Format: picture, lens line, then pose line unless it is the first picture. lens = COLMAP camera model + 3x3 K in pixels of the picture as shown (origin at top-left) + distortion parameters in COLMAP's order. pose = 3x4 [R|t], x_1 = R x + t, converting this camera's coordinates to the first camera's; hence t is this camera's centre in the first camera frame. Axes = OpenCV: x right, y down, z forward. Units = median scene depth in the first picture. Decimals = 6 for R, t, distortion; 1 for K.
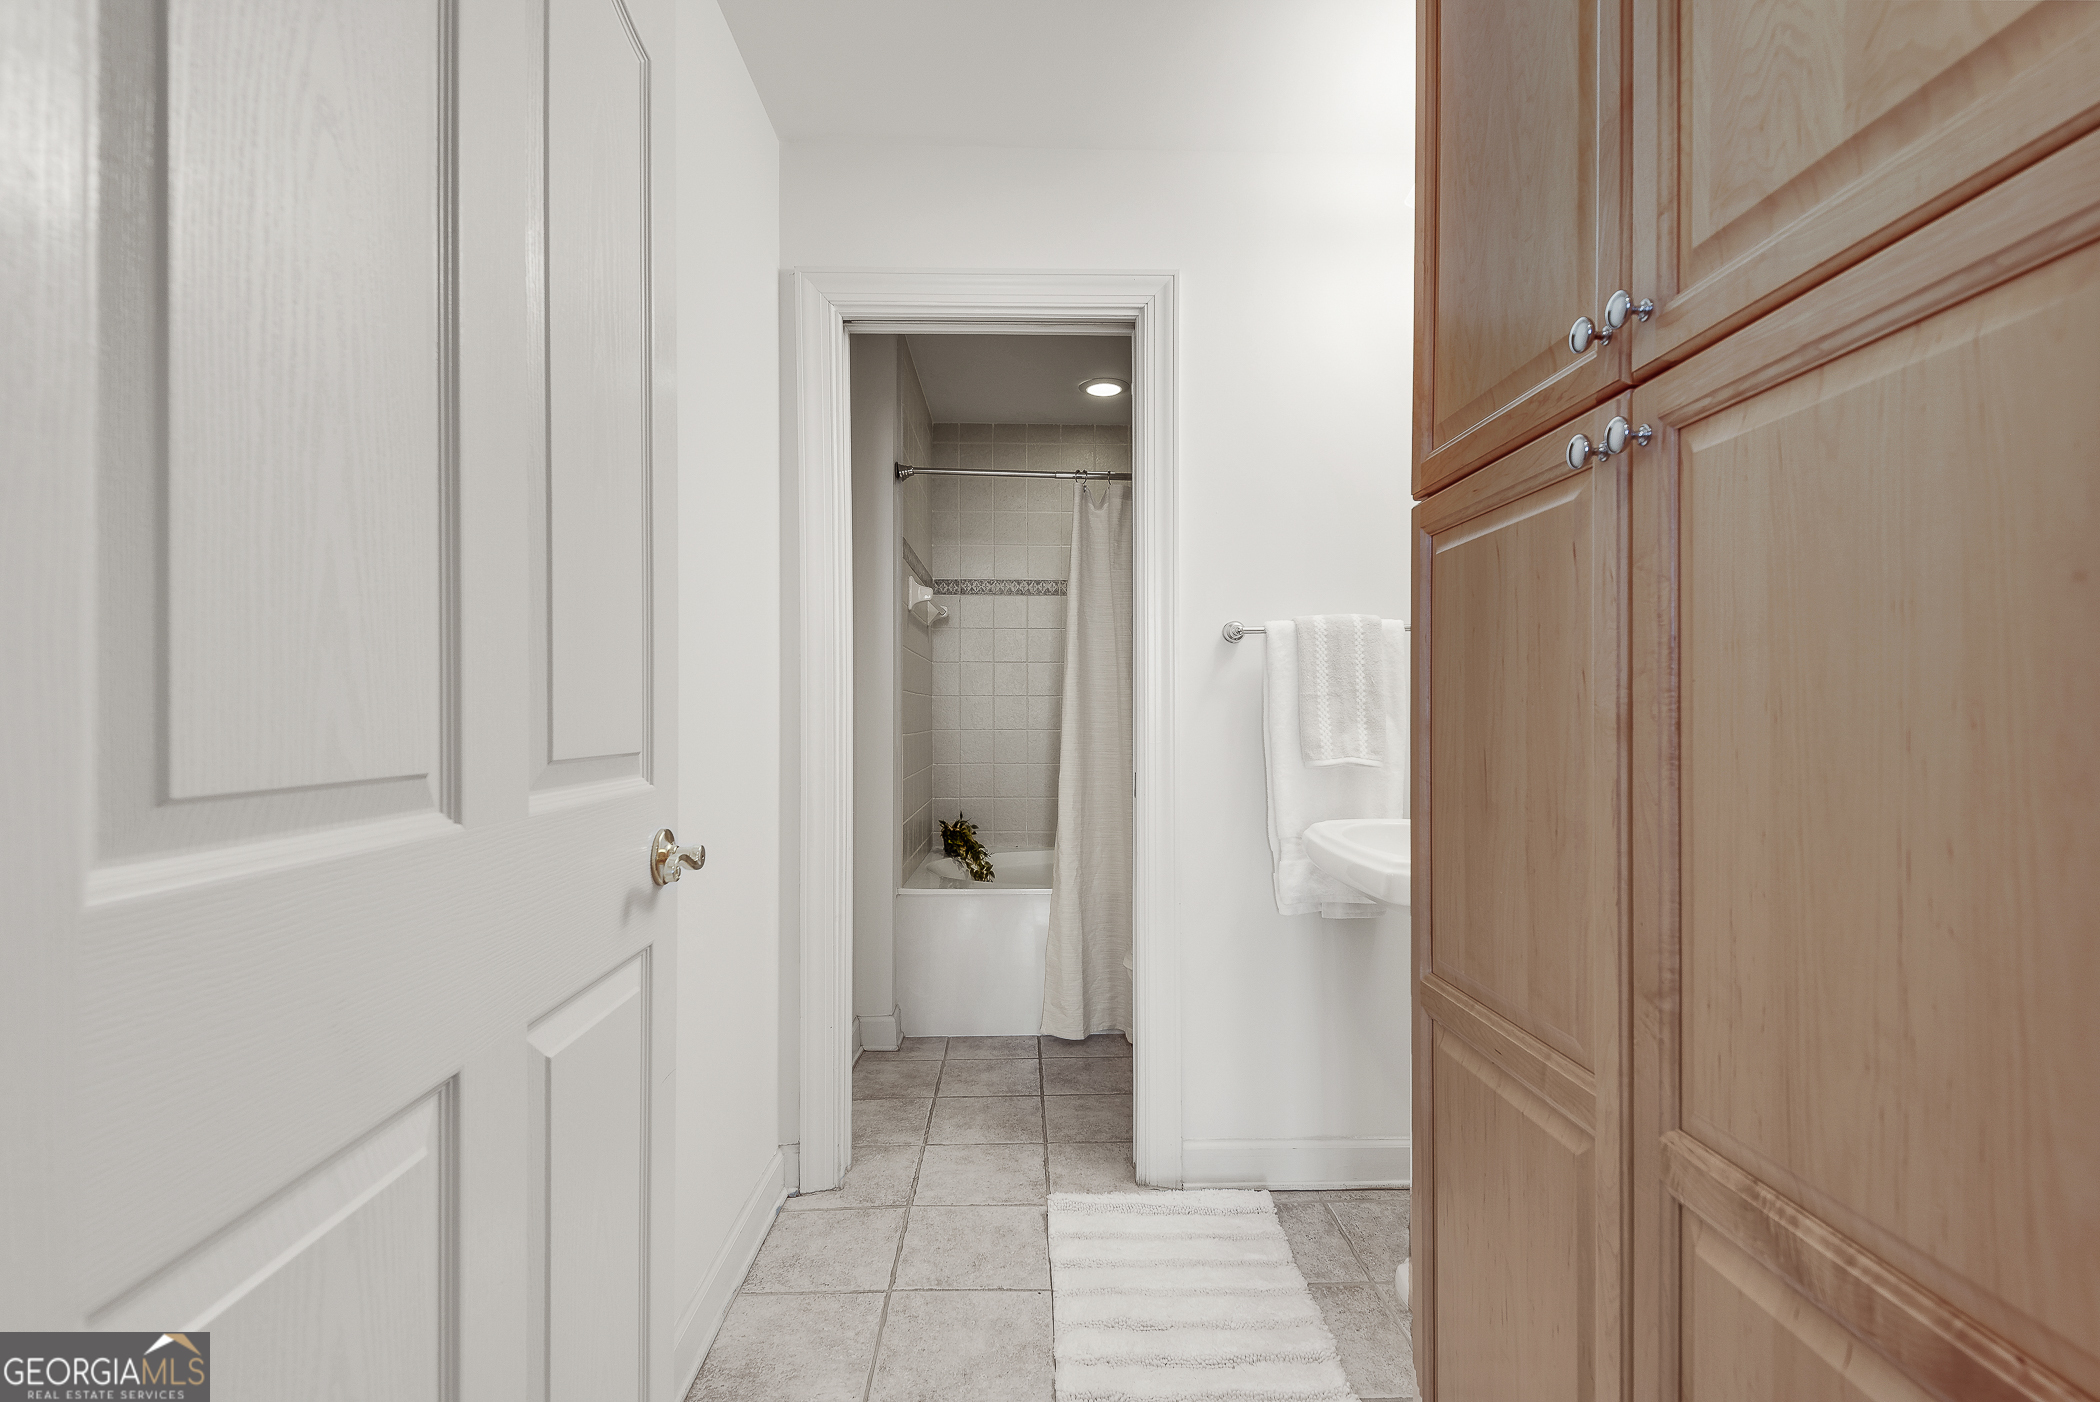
lens RADIAL K [[956.4, 0, 1027.3], [0, 956.4, 703.4], [0, 0, 1]] dist [0.020830, -0.009335]
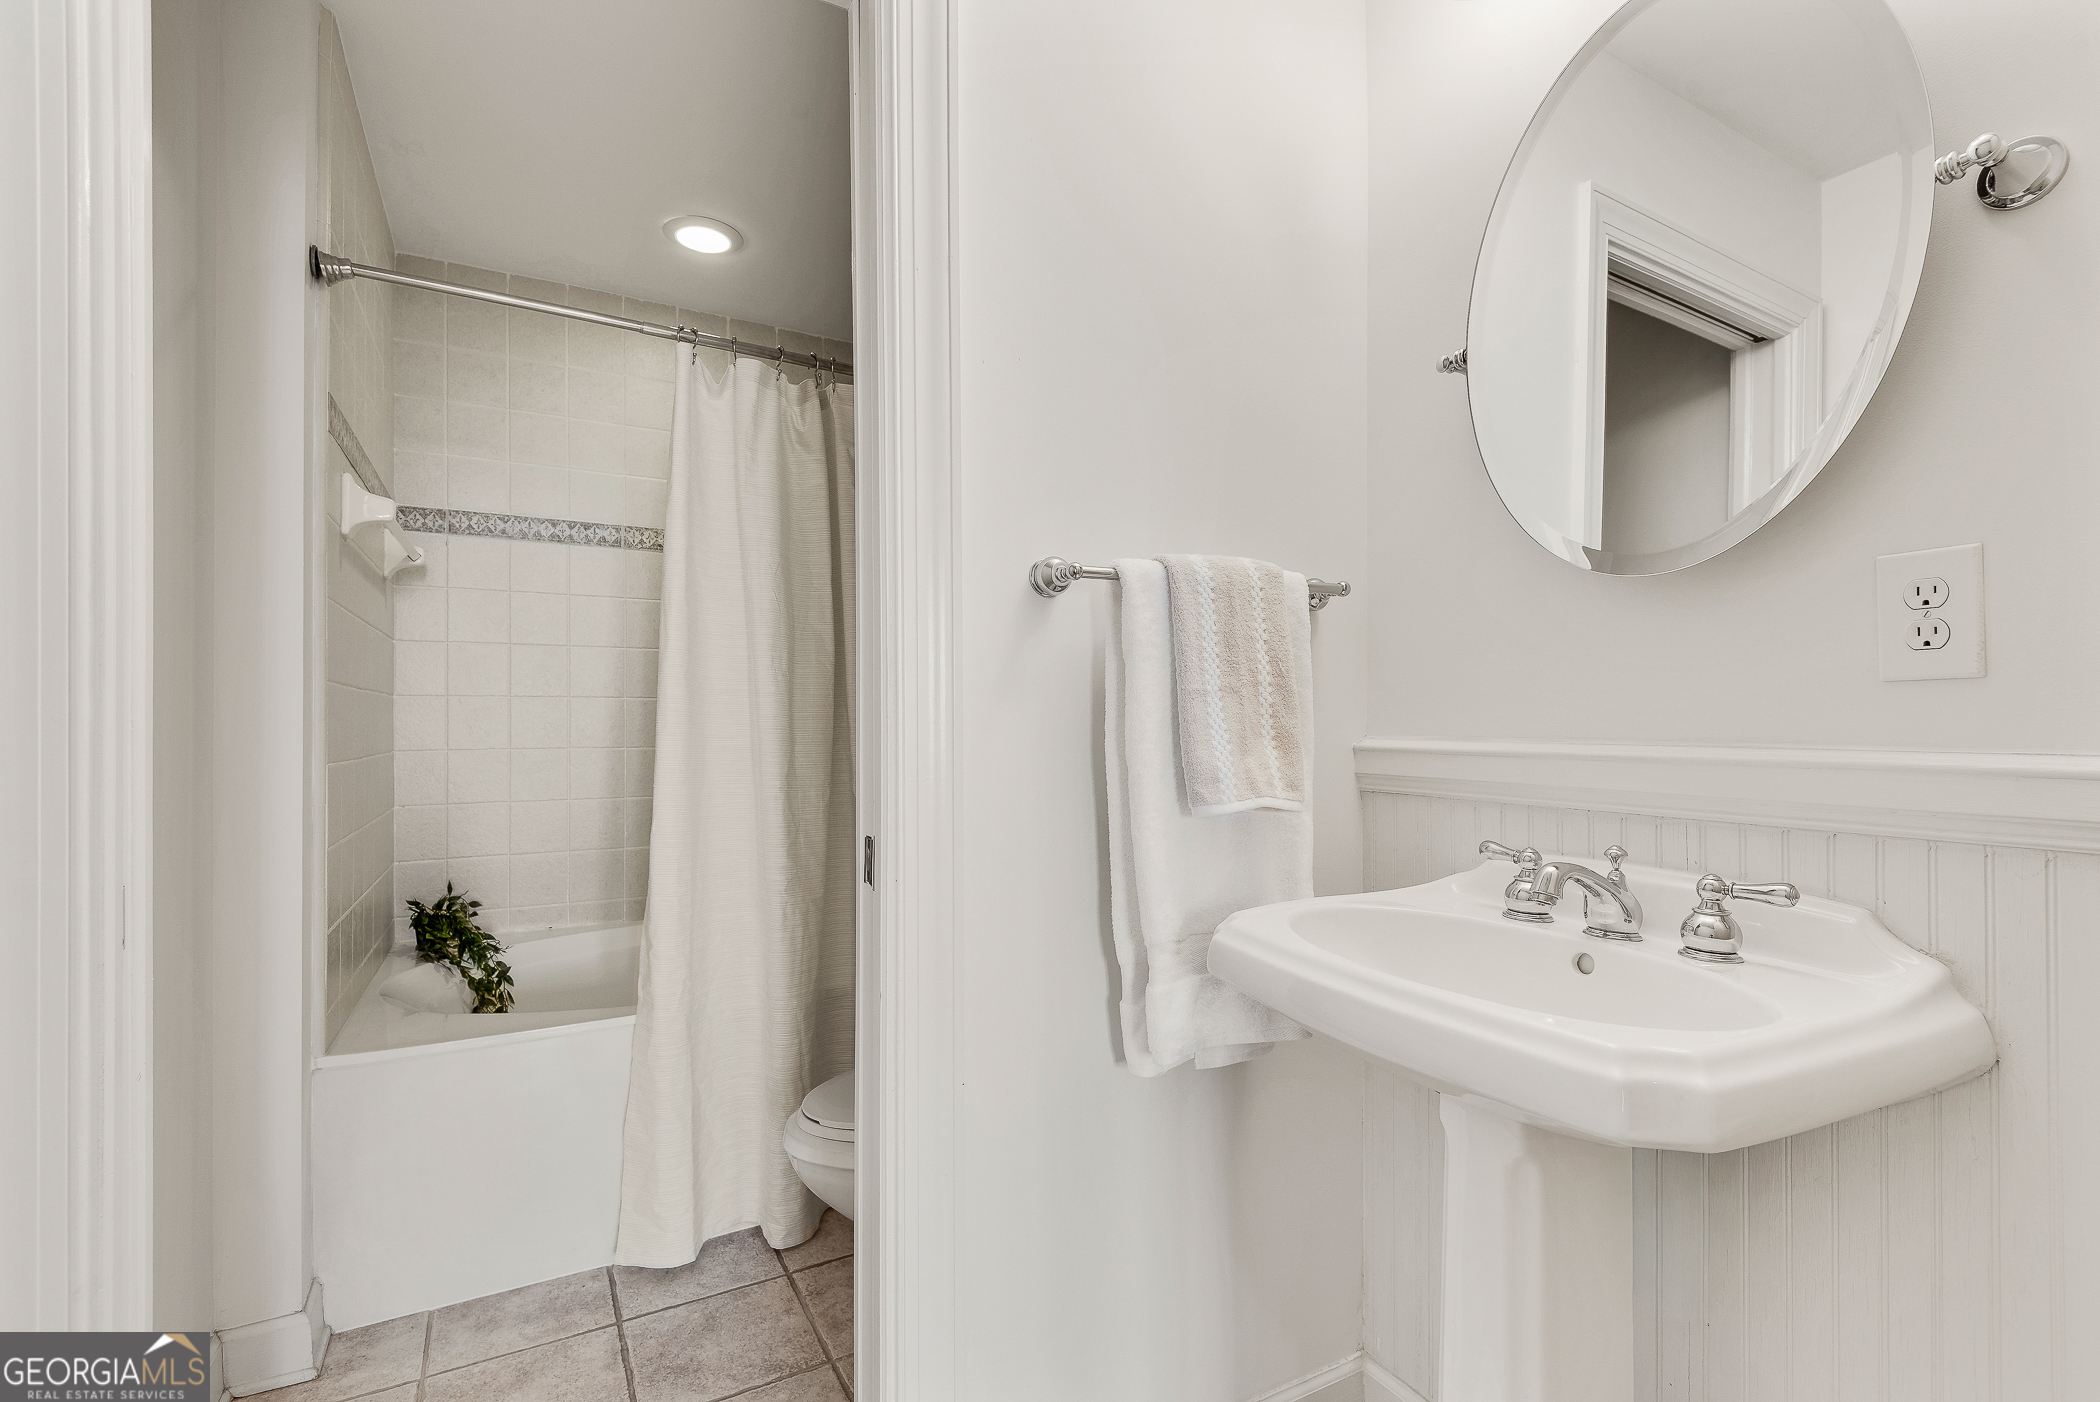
lens RADIAL K [[956.4, 0, 1038.3], [0, 956.4, 714.1], [0, 0, 1]] dist [0.020830, -0.009335]
pose [[0.880231, 0.000624, 0.474545, -0.038970], [-0.001483, 0.999998, 0.001435, 0.003158], [-0.474543, -0.001967, 0.880230, 0.355056]]
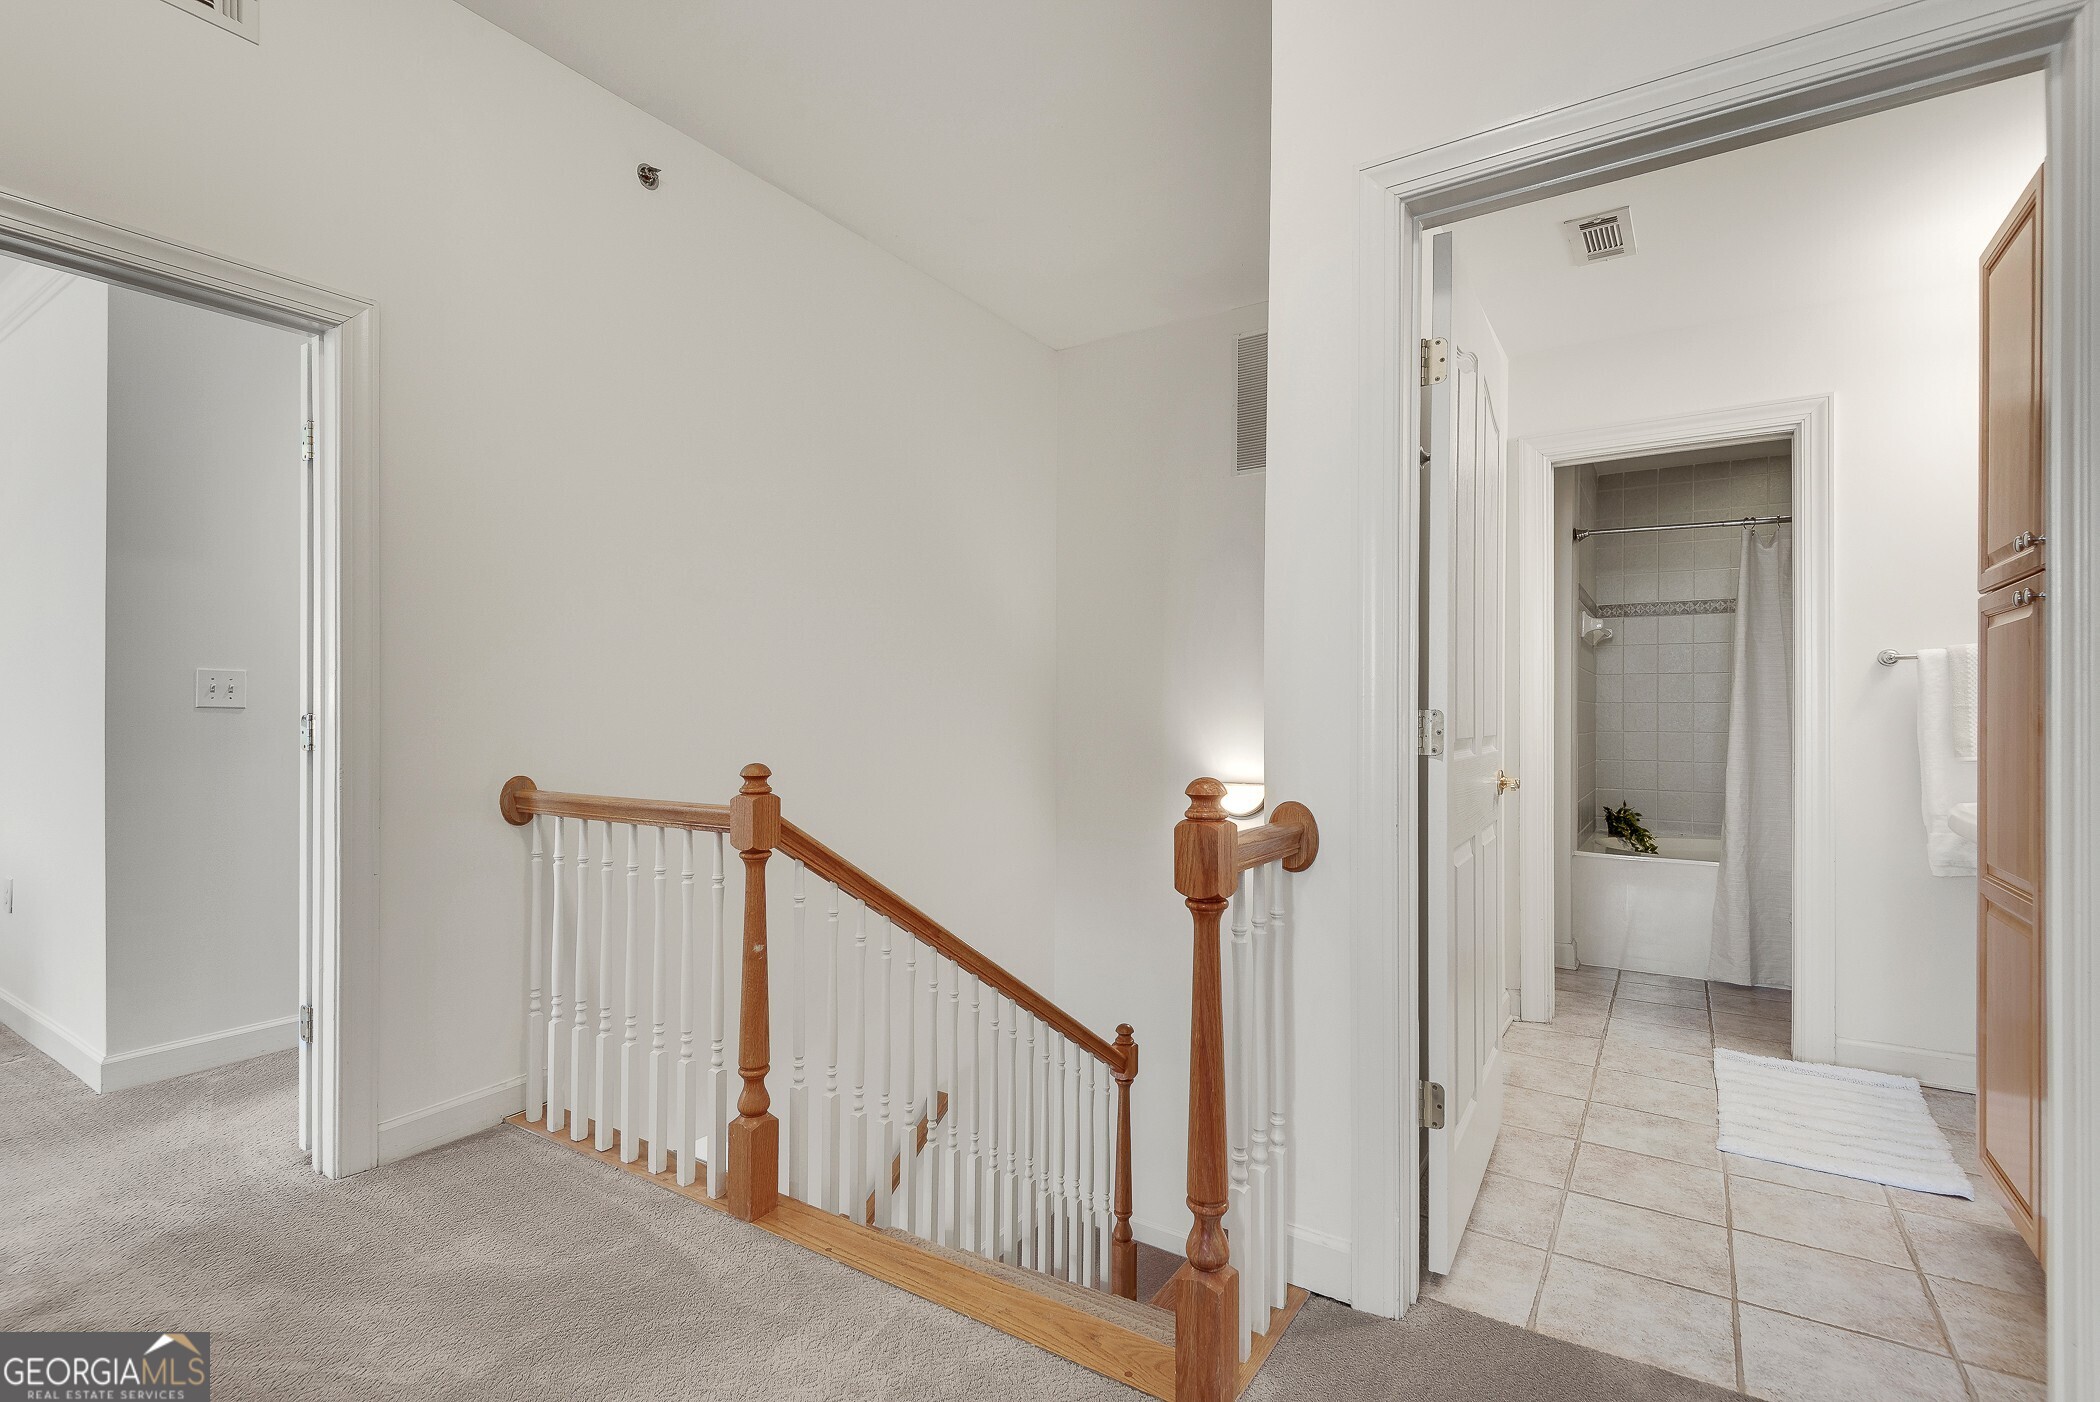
lens RADIAL K [[956.4, 0, 1046.7], [0, 956.4, 708.2], [0, 0, 1]] dist [0.020830, -0.009335]
pose [[0.832689, 0.001517, -0.553739, -0.007384], [0.000341, 0.999995, 0.003251, -0.007089], [0.553741, -0.002895, 0.832684, -0.511361]]
